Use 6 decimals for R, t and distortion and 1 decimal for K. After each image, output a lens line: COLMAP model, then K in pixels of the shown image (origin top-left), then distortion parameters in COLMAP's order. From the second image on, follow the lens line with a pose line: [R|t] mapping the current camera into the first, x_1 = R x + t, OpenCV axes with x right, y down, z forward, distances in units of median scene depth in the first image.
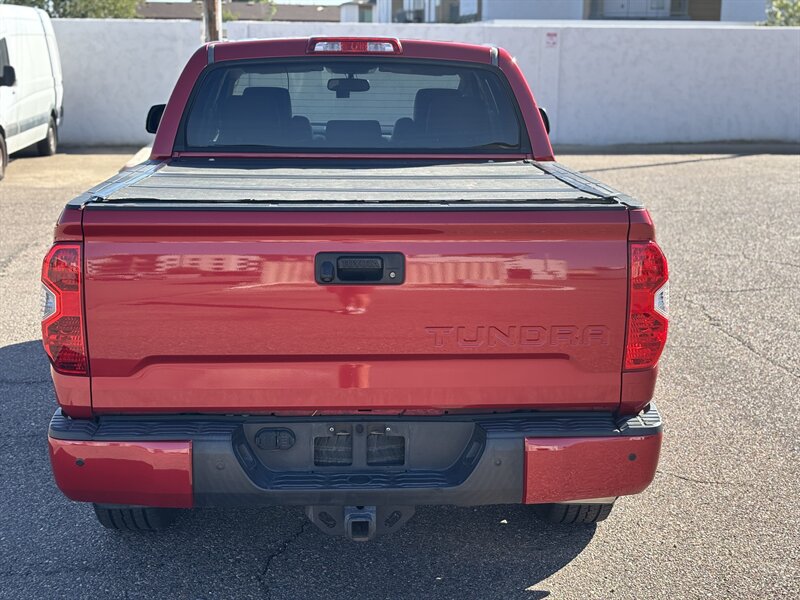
lens RADIAL K [[1200.7, 0, 398.2], [0, 1200.7, 313.8], [0, 0, 1]] dist [0.251672, -0.951962]
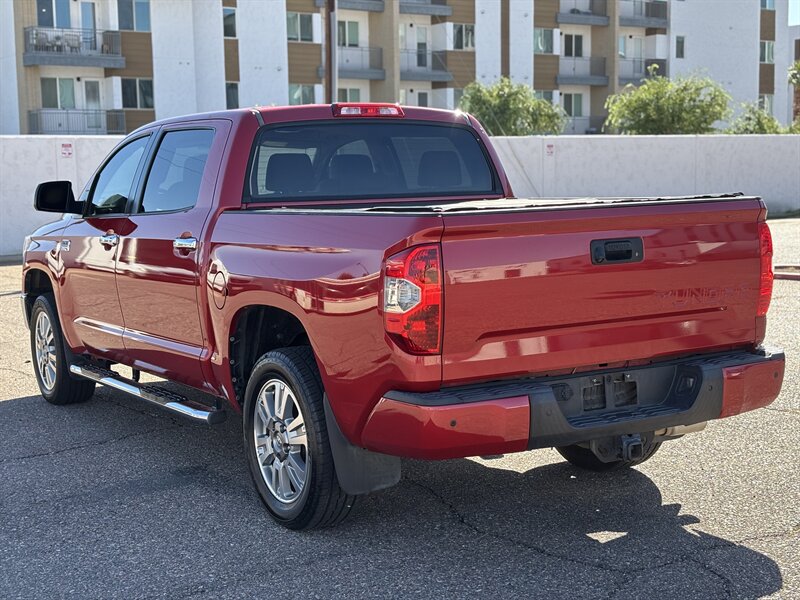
lens RADIAL K [[1200.7, 0, 398.2], [0, 1200.7, 313.8], [0, 0, 1]] dist [0.251672, -0.951962]
pose [[0.876095, -0.083300, 0.474888, -0.721137], [0.129688, 0.989375, -0.065708, 0.070928], [-0.464369, 0.119154, 0.877590, -0.035588]]
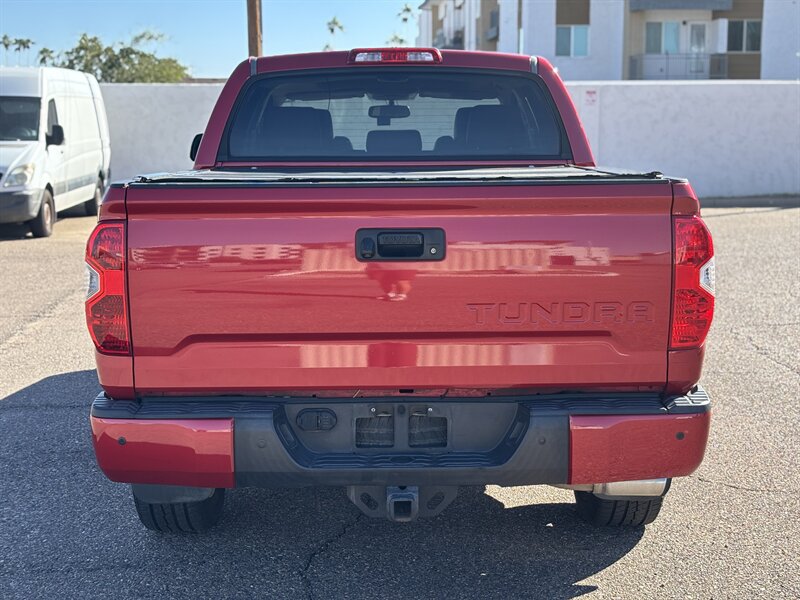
lens RADIAL K [[1200.7, 0, 398.2], [0, 1200.7, 313.8], [0, 0, 1]] dist [0.251672, -0.951962]
pose [[0.999365, -0.007814, -0.034776, 0.000364], [0.005773, 0.998275, -0.058426, 0.063956], [0.035172, 0.058188, 0.997686, 0.006609]]
